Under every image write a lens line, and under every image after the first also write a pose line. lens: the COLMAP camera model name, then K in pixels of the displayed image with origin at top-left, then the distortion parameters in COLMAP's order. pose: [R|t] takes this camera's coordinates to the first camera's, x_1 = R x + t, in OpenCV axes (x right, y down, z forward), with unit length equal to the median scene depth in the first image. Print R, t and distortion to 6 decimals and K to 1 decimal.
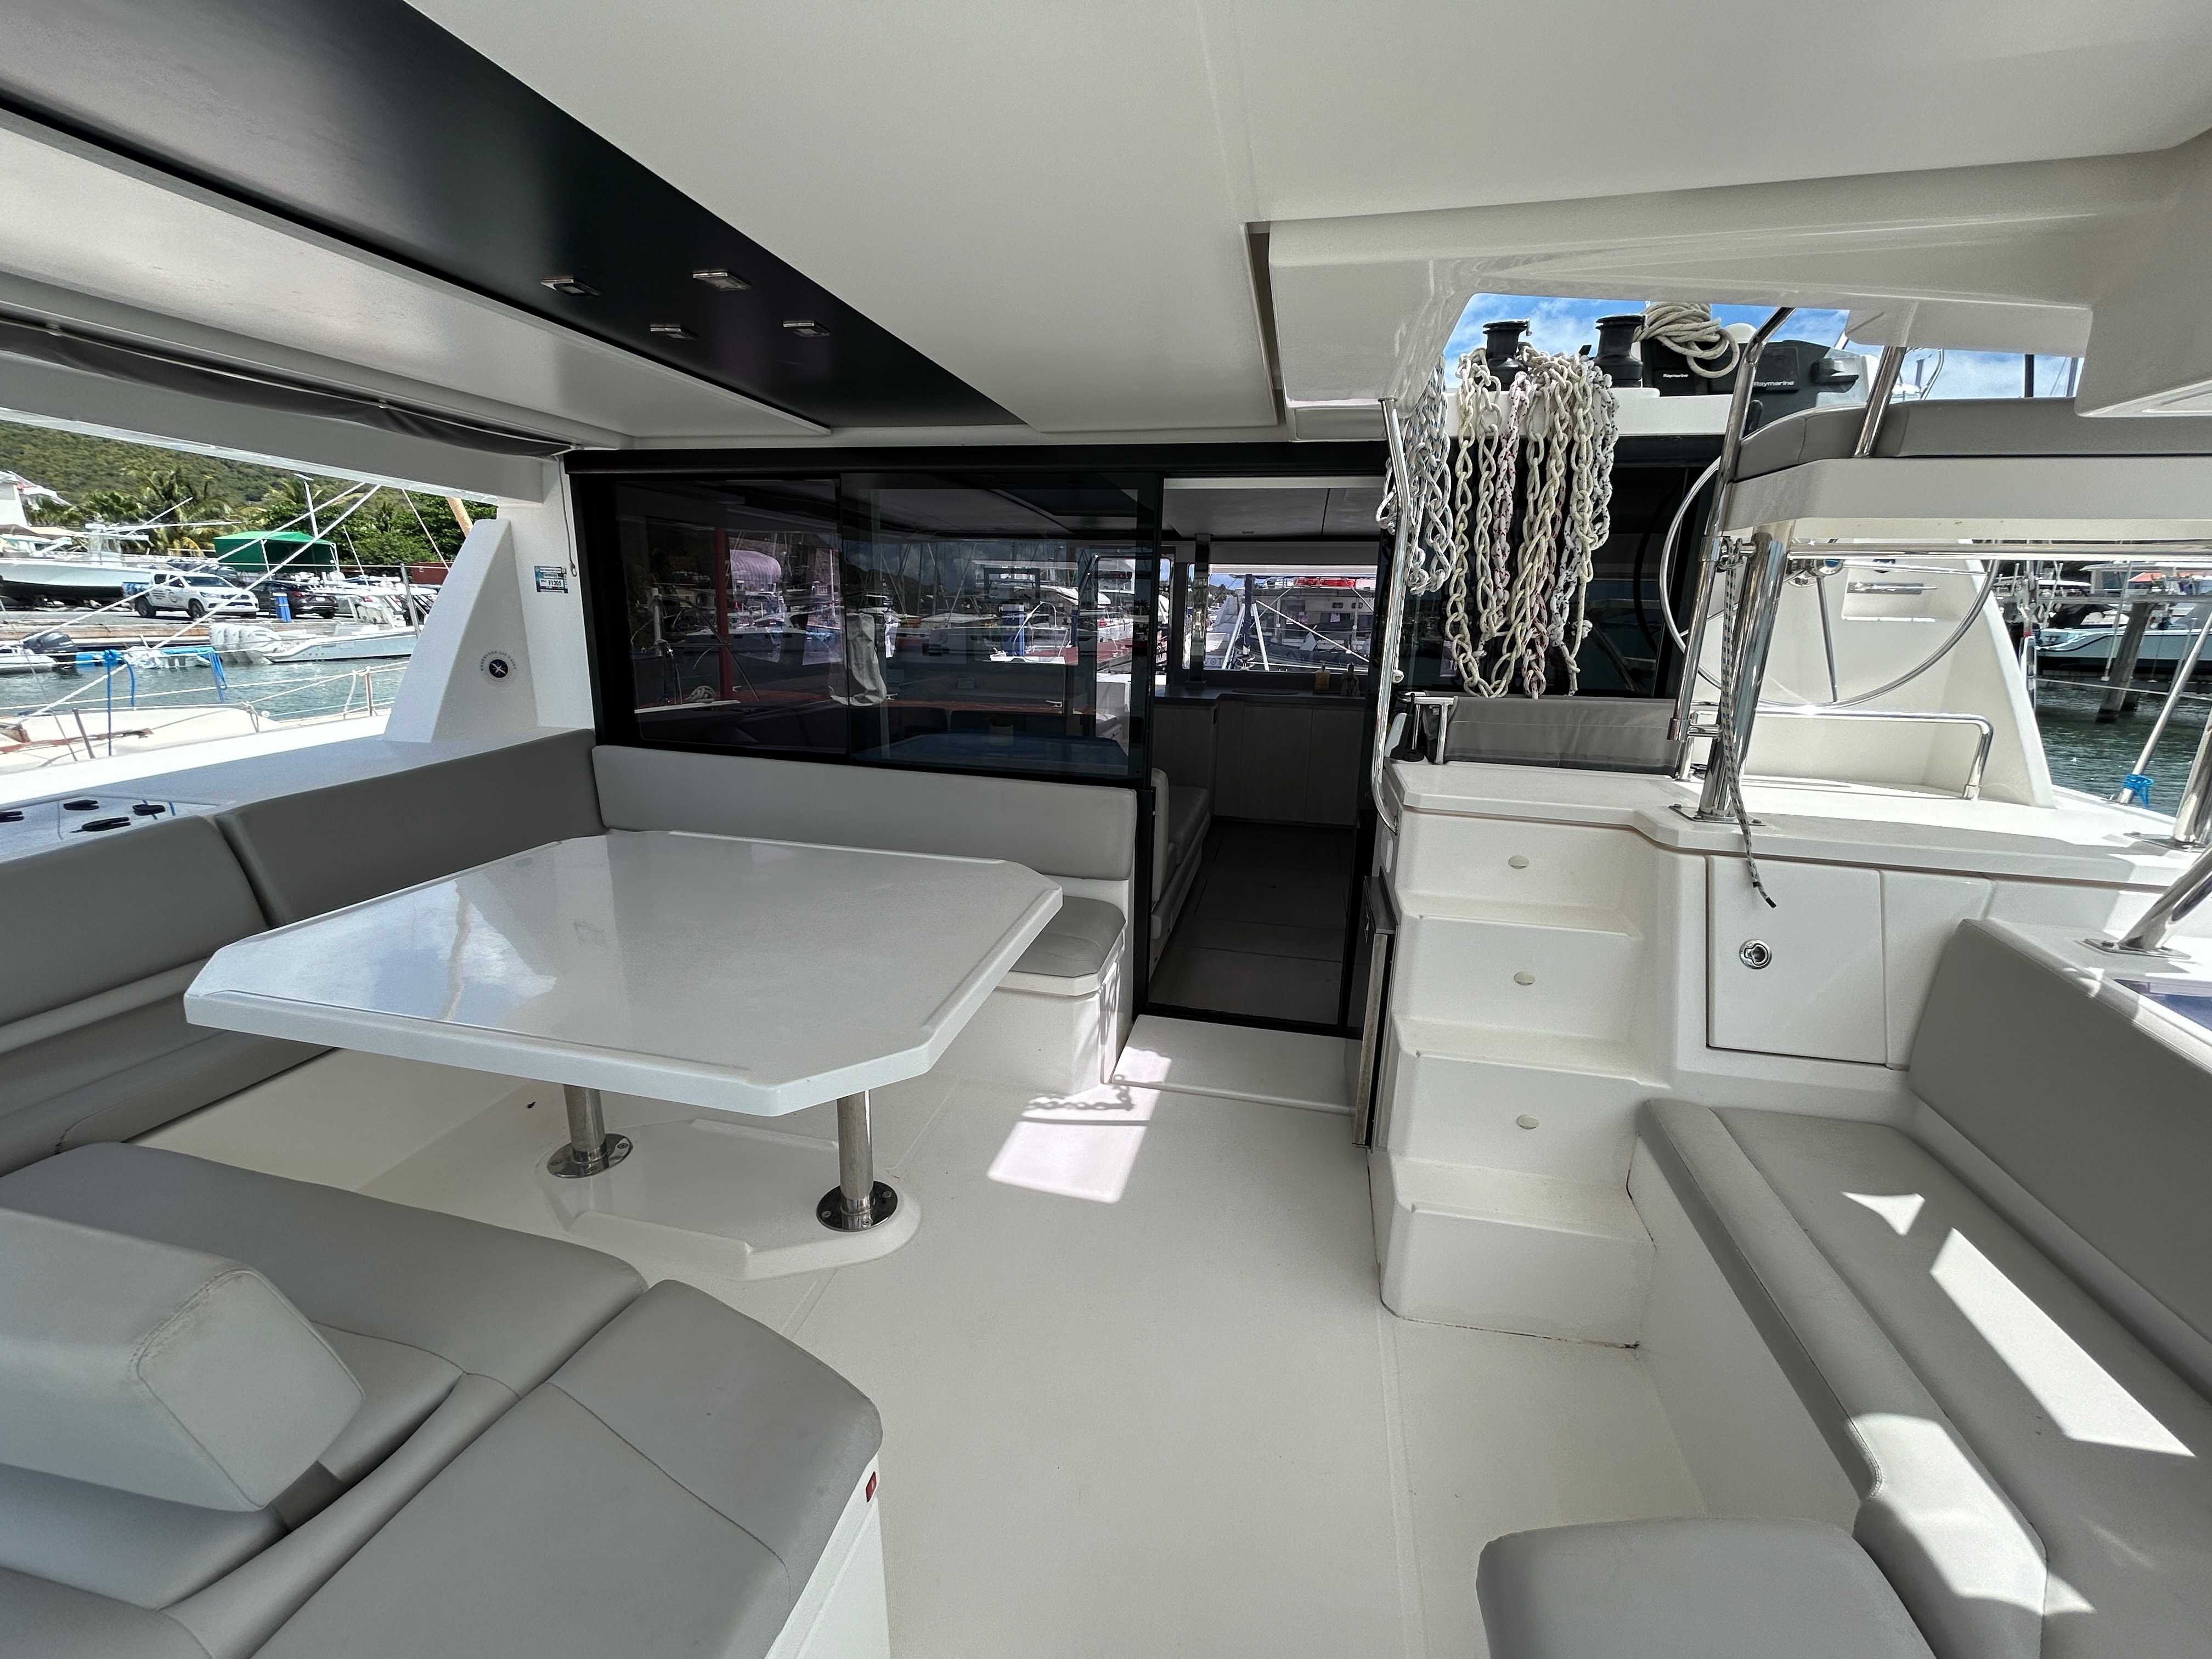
lens RADIAL K [[872.4, 0, 1112.9], [0, 872.4, 814.0], [0, 0, 1]] dist [0.000157, -0.000104]
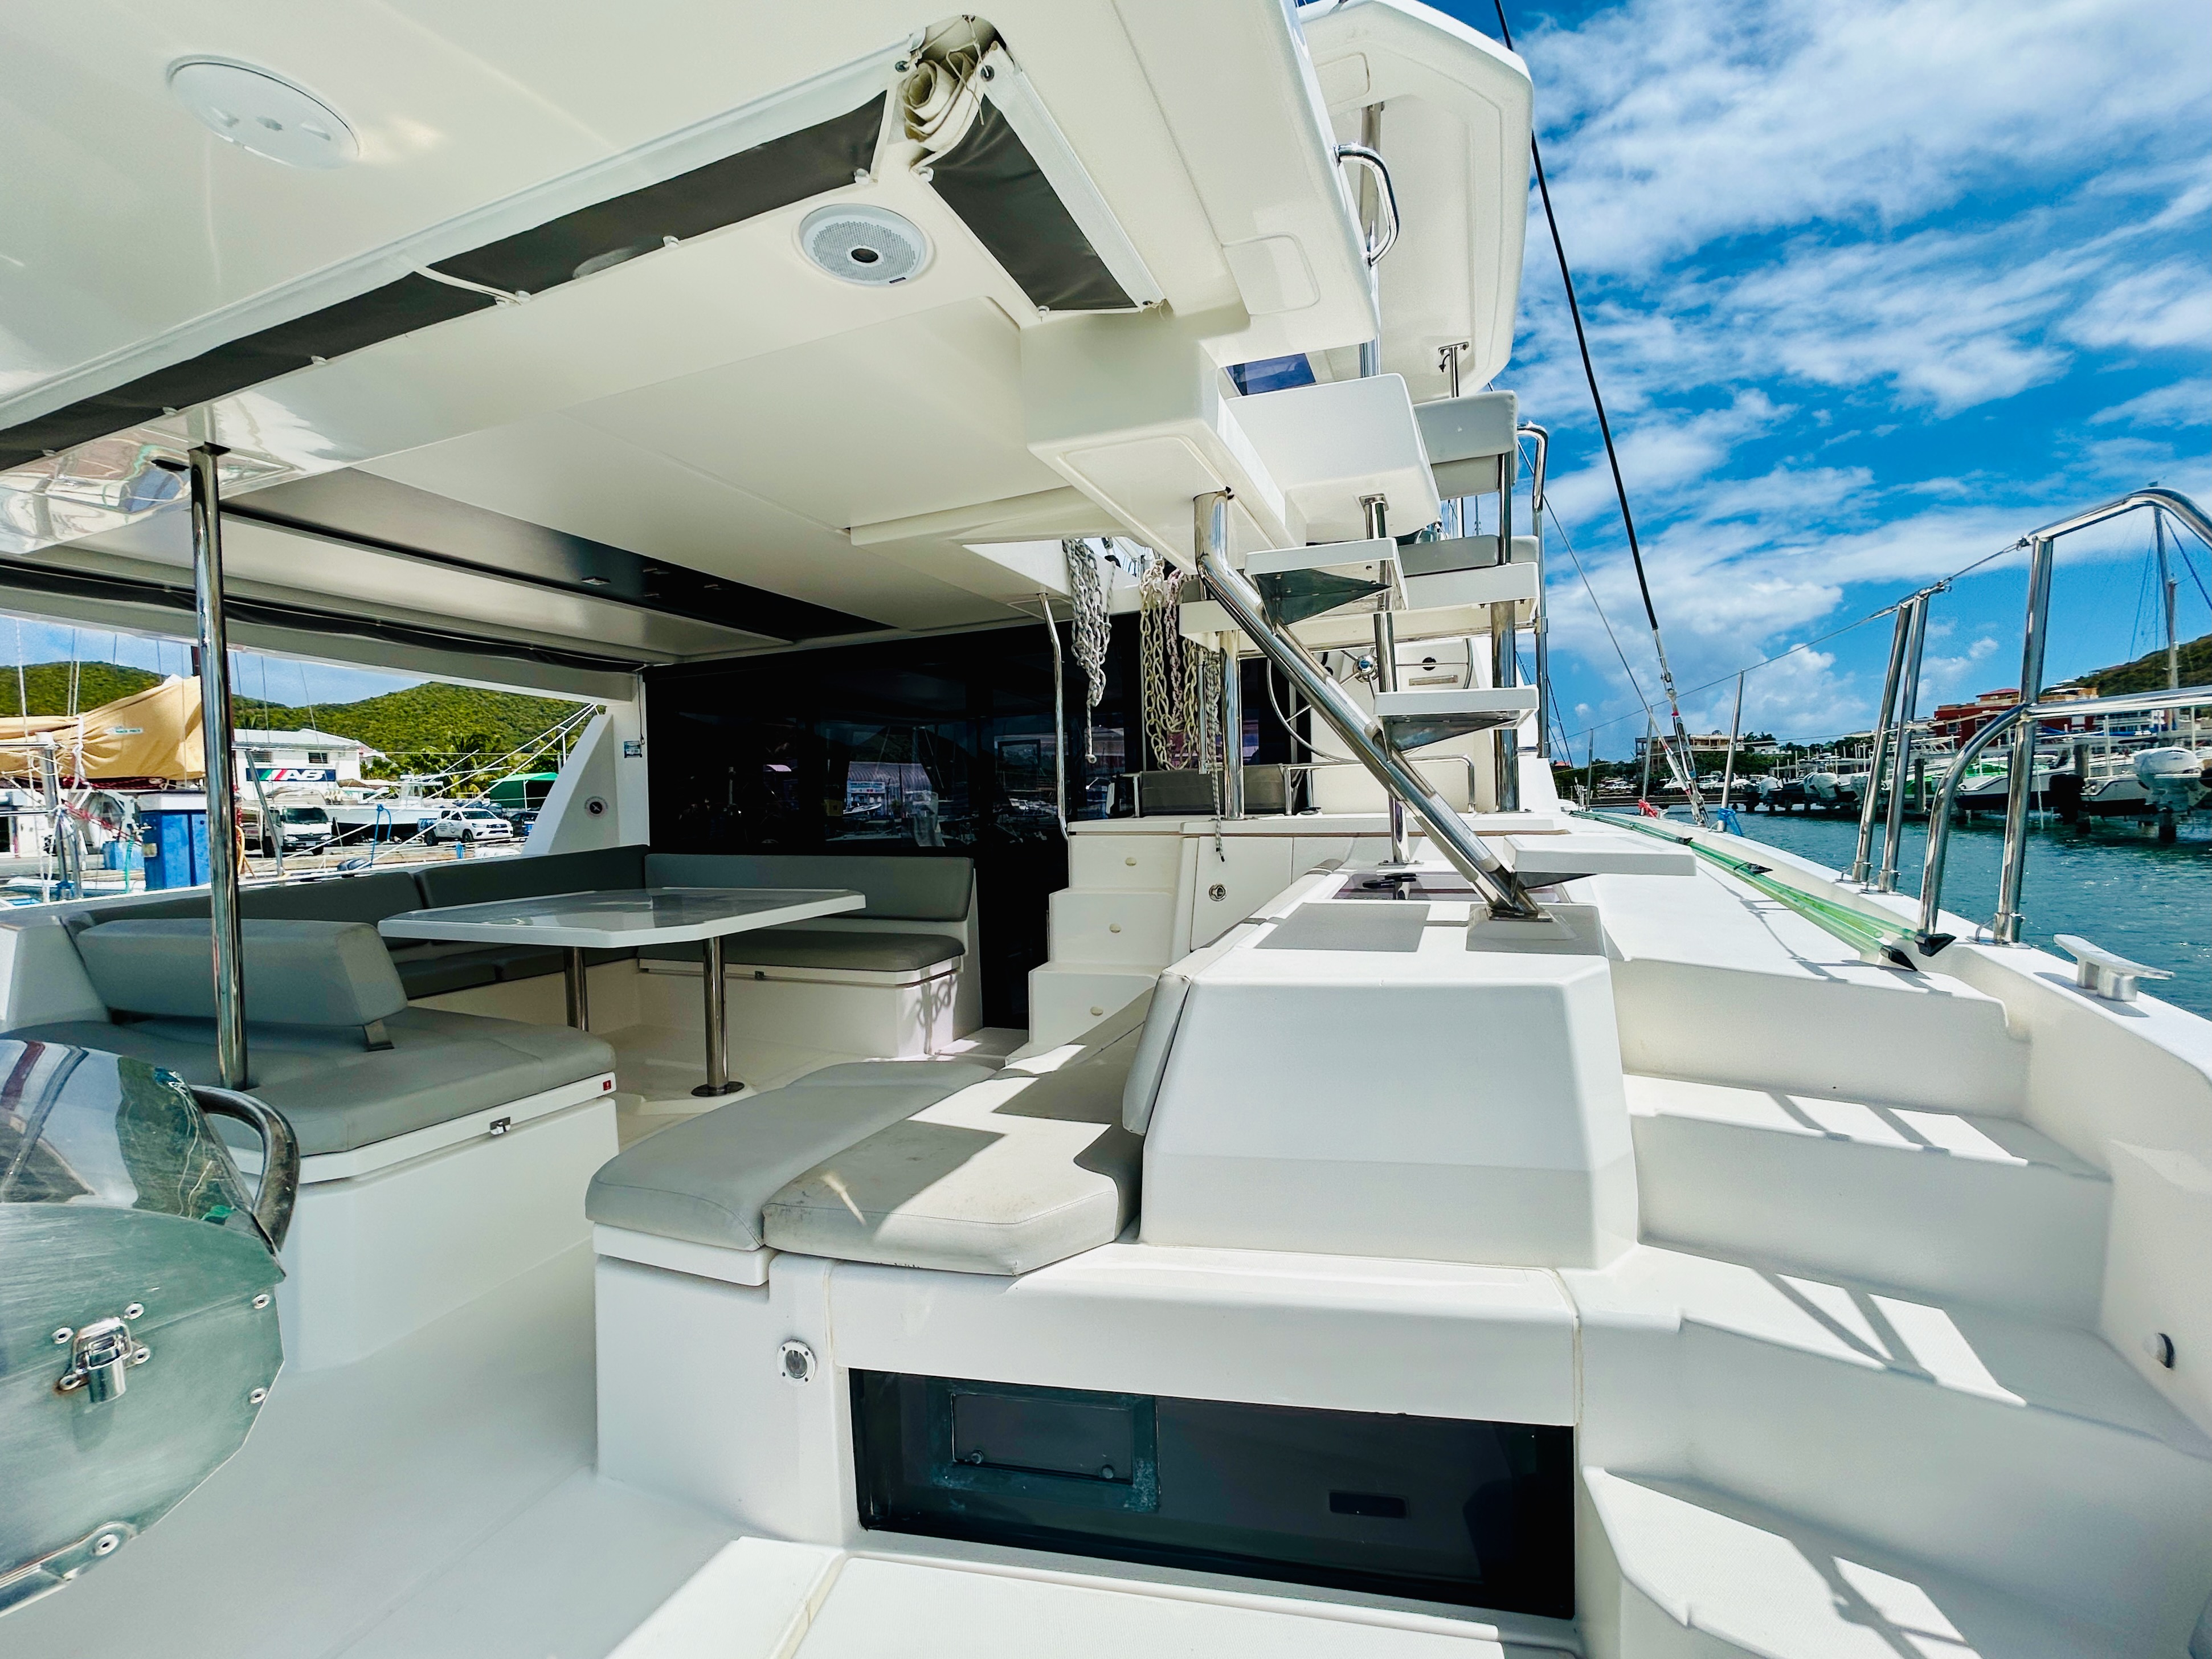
lens RADIAL K [[884.9, 0, 1110.6], [0, 884.9, 816.3], [0, 0, 1]] dist [0.001716, -0.000008]
pose [[0.984162, -0.051346, -0.169675, 0.438046], [0.013689, 0.976289, -0.216038, 0.193099], [0.176745, 0.210294, 0.961529, -0.319346]]
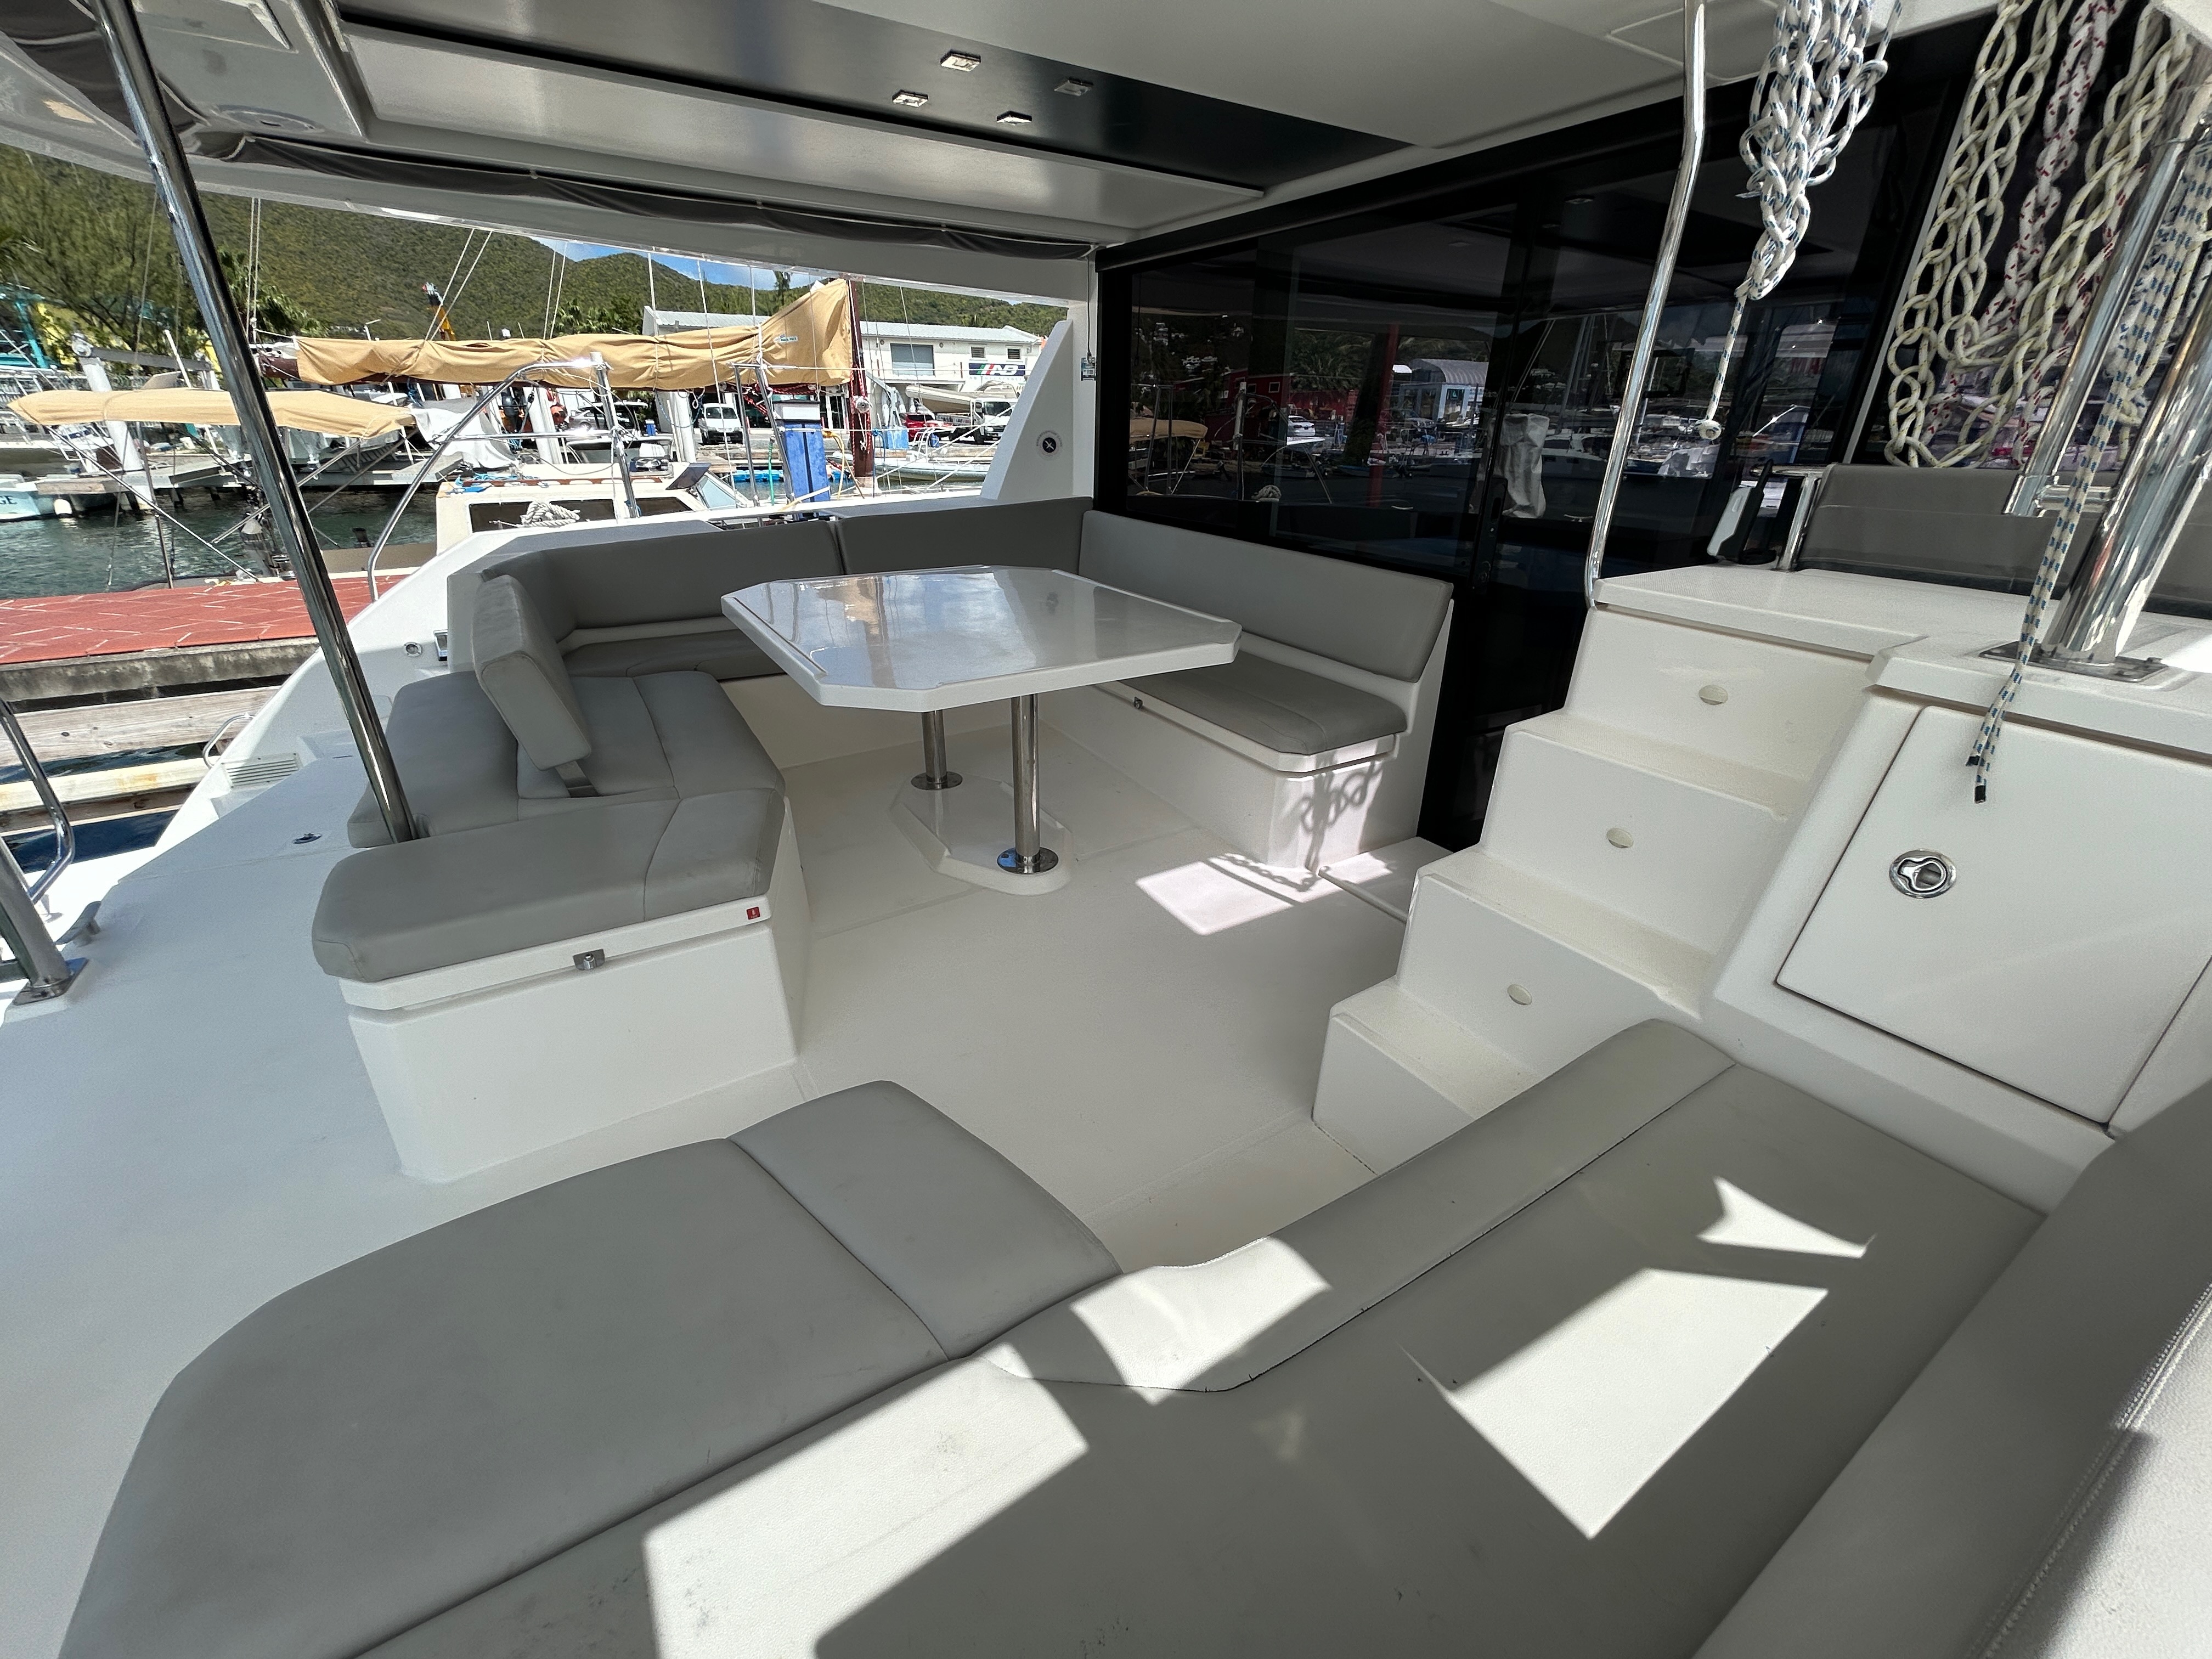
lens RADIAL K [[884.8, 0, 1110.6], [0, 884.8, 816.3], [0, 0, 1]] dist [0.001716, -0.000008]
pose [[0.692409, 0.281965, -0.664127, 0.395503], [-0.162322, 0.957755, 0.237395, 0.036554], [0.703008, -0.056572, 0.708928, 0.093911]]
